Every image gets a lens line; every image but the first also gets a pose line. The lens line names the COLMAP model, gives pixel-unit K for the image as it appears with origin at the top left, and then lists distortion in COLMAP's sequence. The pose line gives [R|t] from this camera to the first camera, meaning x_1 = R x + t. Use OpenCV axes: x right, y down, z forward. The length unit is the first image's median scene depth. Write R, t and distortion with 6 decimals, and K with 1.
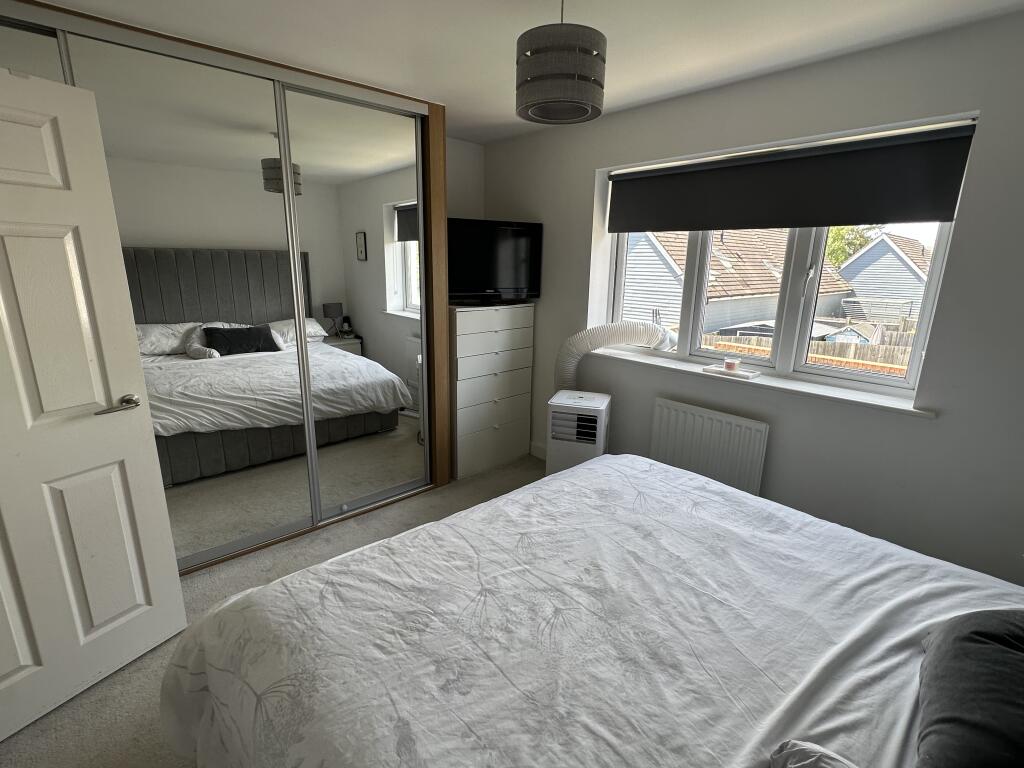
lens RADIAL K [[481.9, 0, 511.5], [0, 481.9, 382.5], [0, 0, 1]] dist [-0.006289, -0.000056]
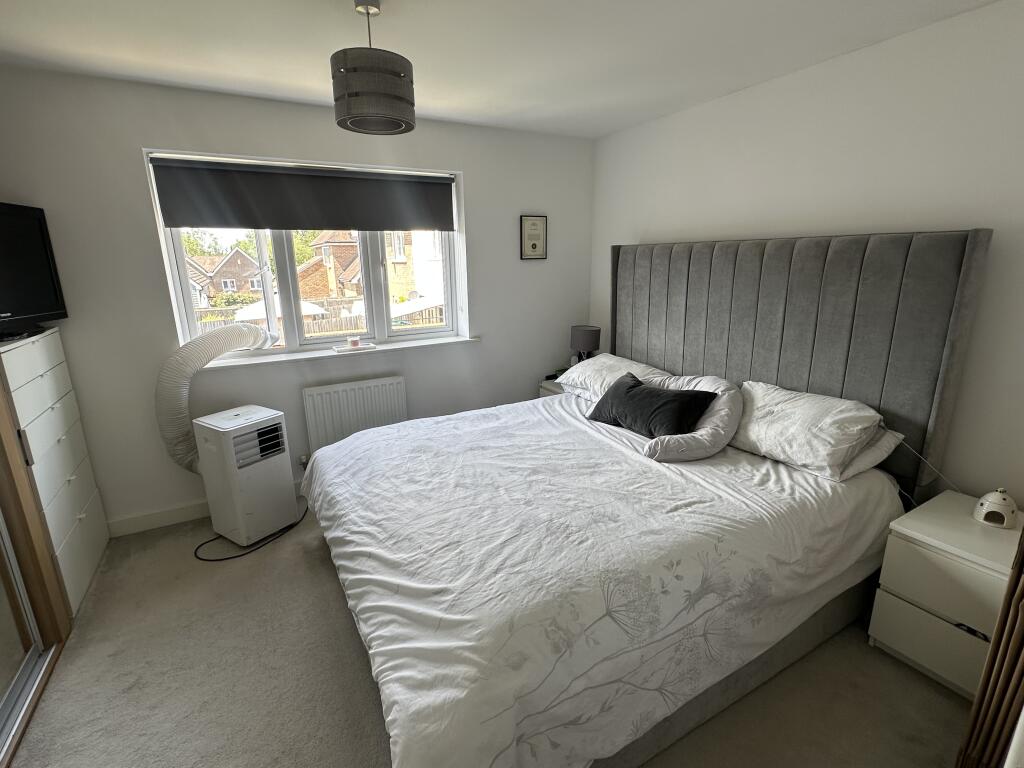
lens RADIAL K [[481.9, 0, 512.6], [0, 481.9, 383.2], [0, 0, 1]] dist [-0.006289, -0.000056]
pose [[0.226902, -0.264253, 0.937382, -0.888709], [0.257858, 0.944439, 0.203825, -0.119206], [-0.939162, 0.195464, 0.282435, 0.430685]]
